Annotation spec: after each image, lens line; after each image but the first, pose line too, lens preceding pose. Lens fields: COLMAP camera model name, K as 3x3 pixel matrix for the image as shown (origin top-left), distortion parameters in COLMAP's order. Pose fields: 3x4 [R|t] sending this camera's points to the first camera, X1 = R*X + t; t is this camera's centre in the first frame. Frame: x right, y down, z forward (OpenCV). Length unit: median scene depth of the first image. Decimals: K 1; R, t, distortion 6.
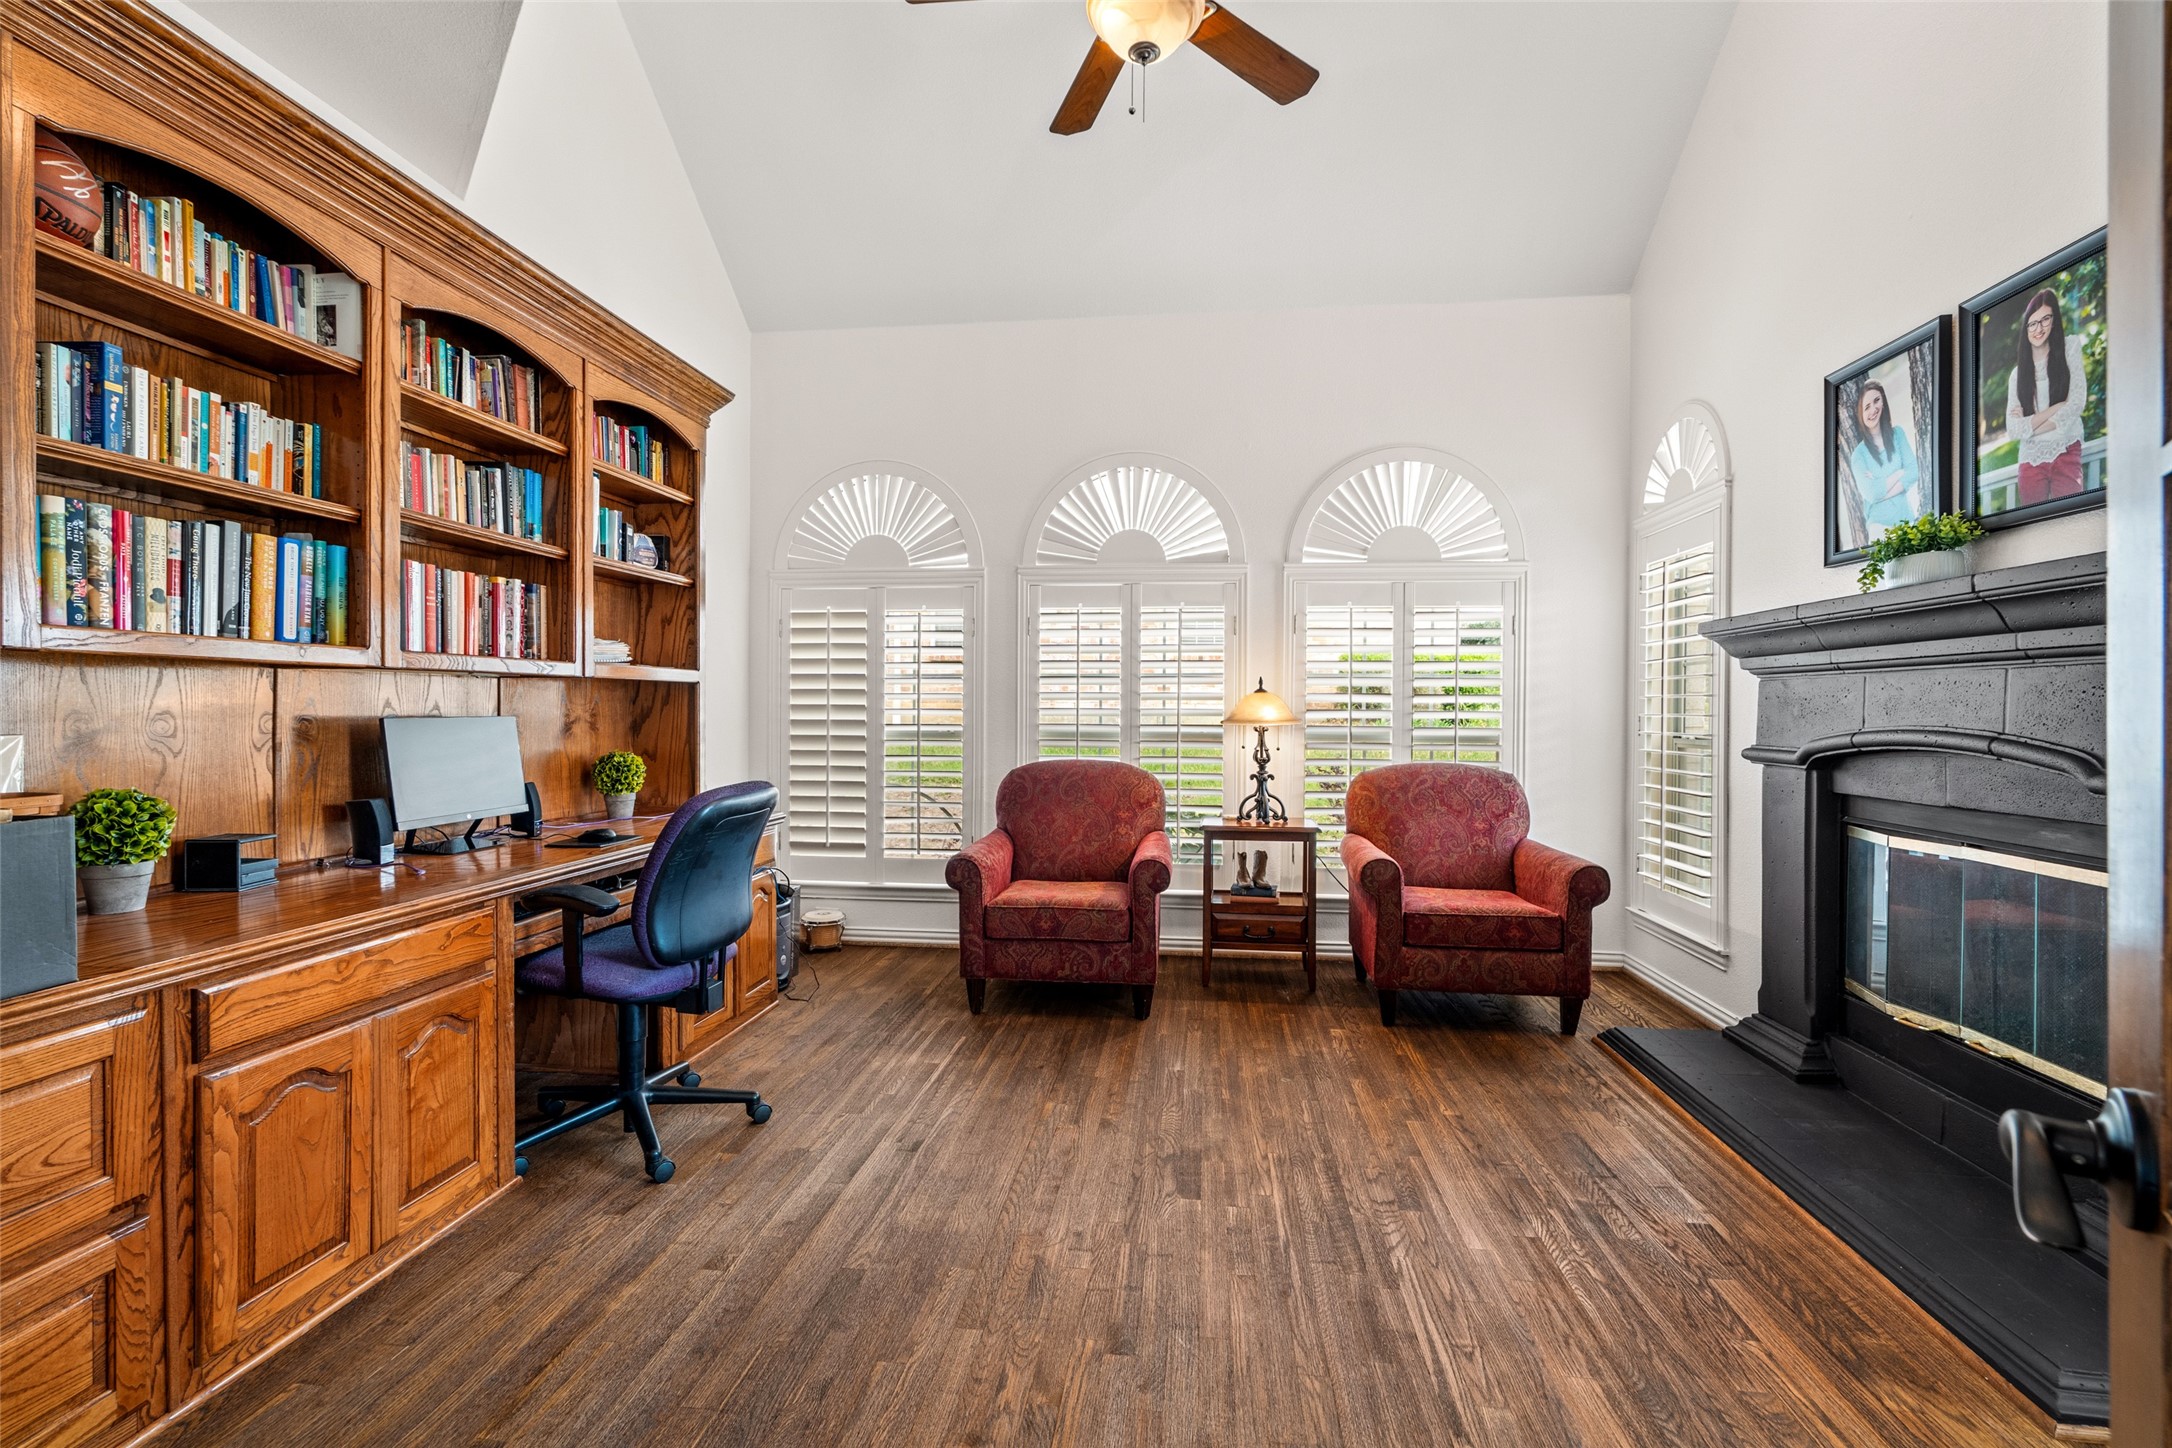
lens RADIAL K [[989.5, 0, 1087.9], [0, 989.5, 714.4], [0, 0, 1]] dist [0.005709, 0.000790]
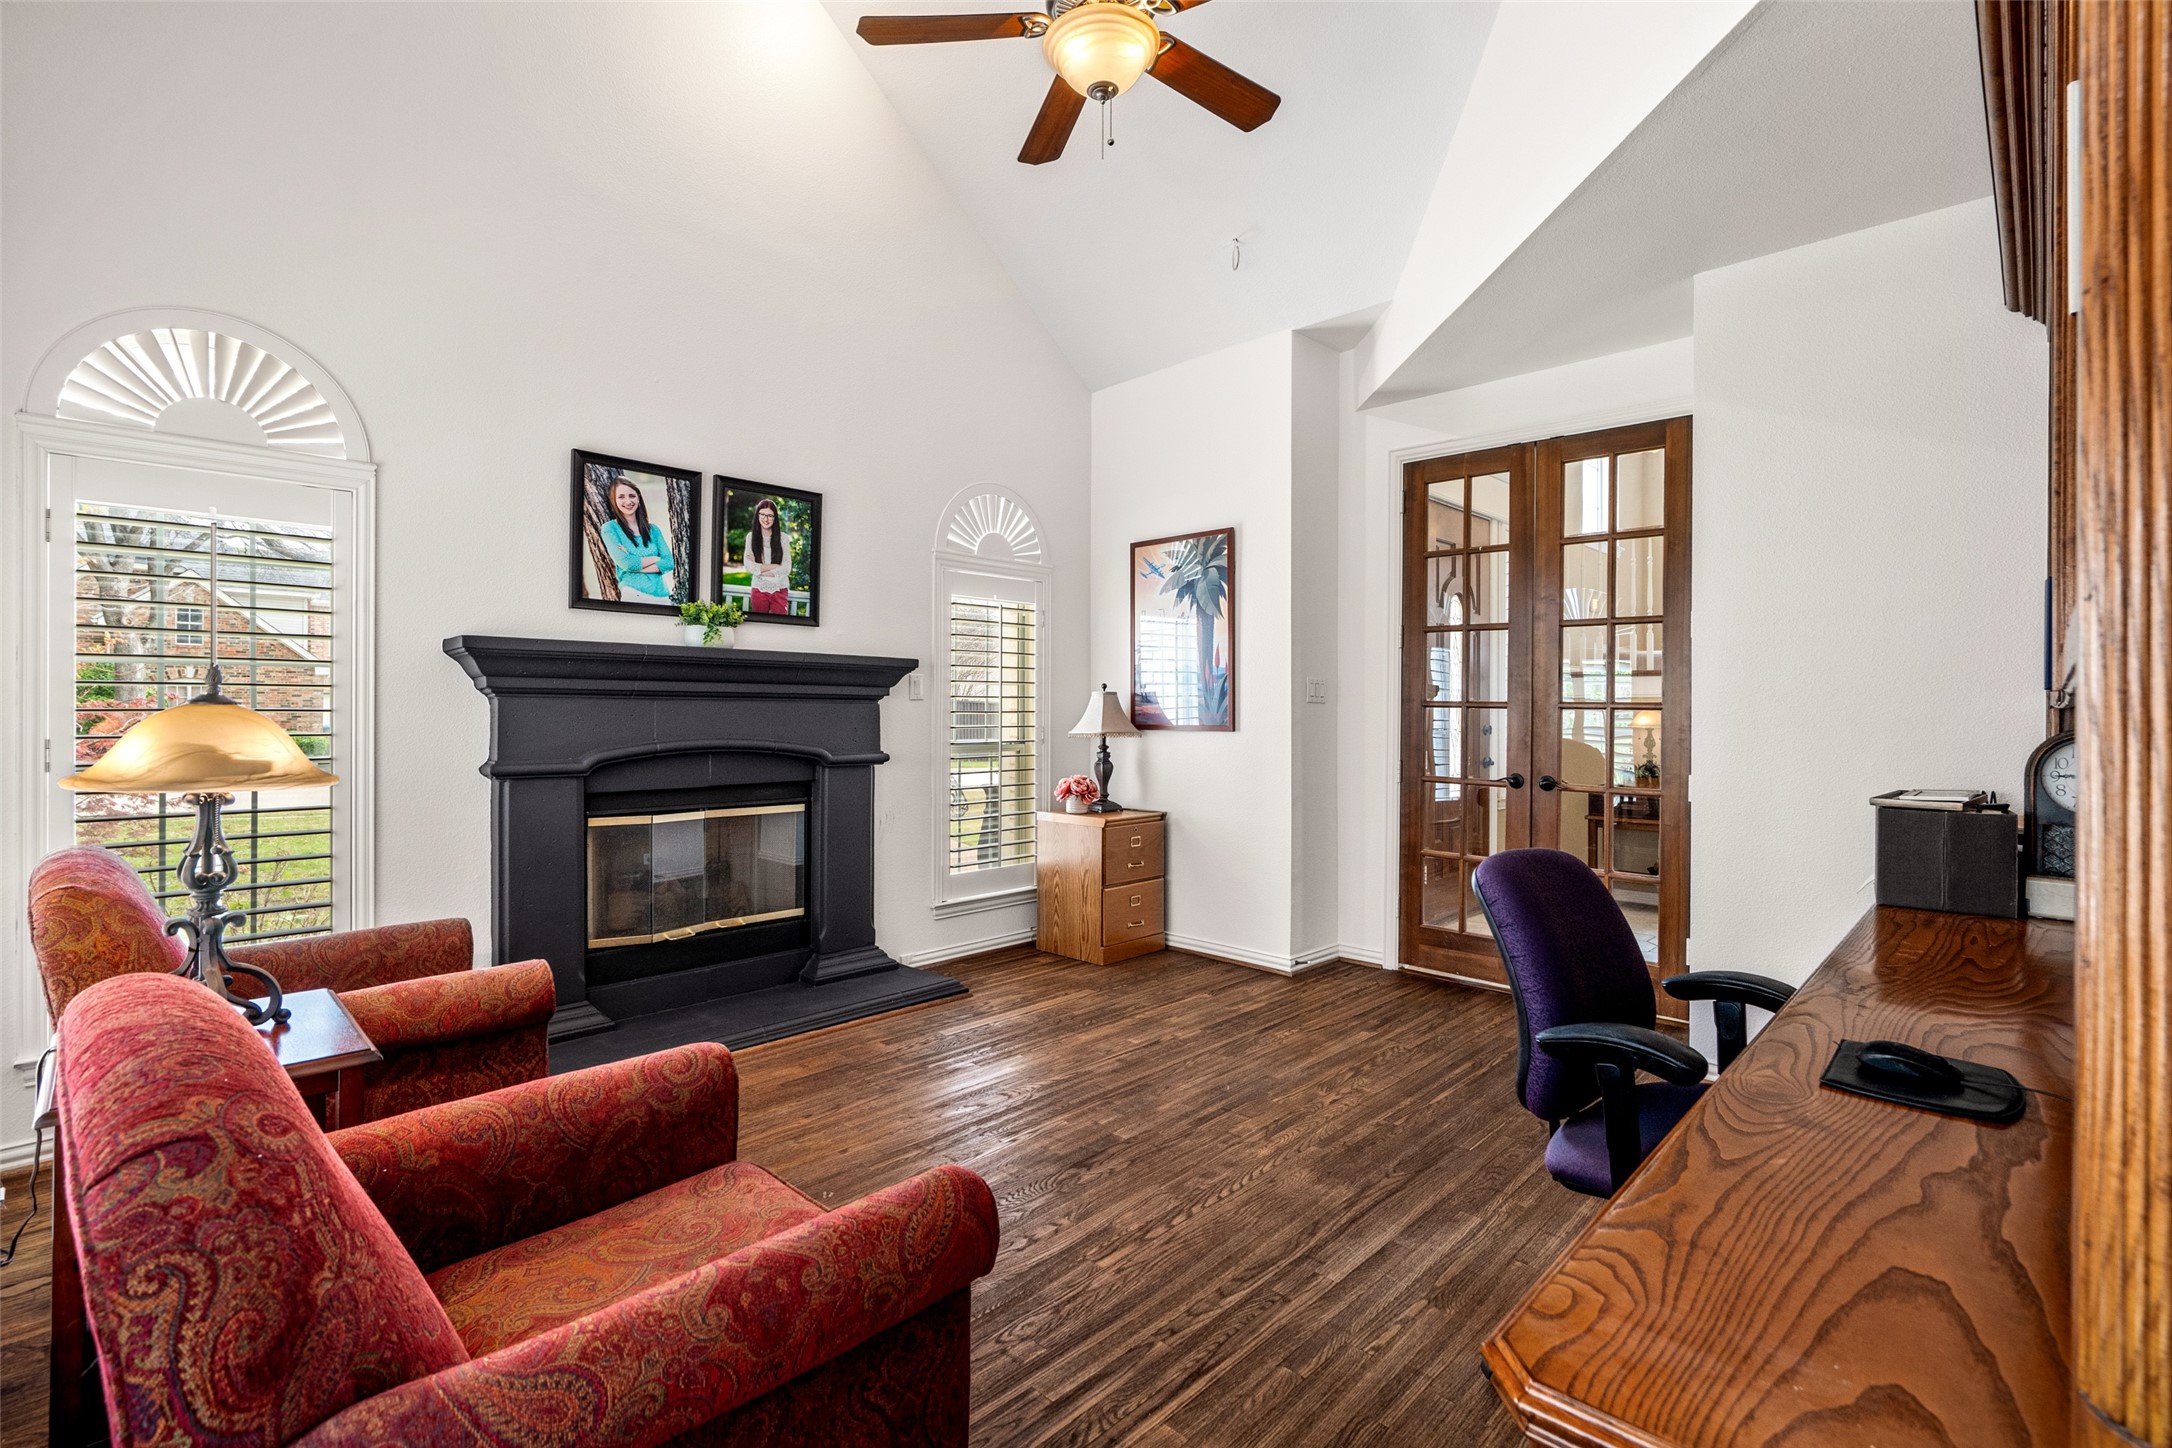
lens RADIAL K [[989.5, 0, 1089.0], [0, 989.5, 715.6], [0, 0, 1]] dist [0.005709, 0.000790]
pose [[-0.800433, -0.010512, 0.599331, -0.583642], [-0.005086, 0.999929, 0.010746, -0.041896], [-0.599401, 0.005553, -0.800429, 1.958270]]
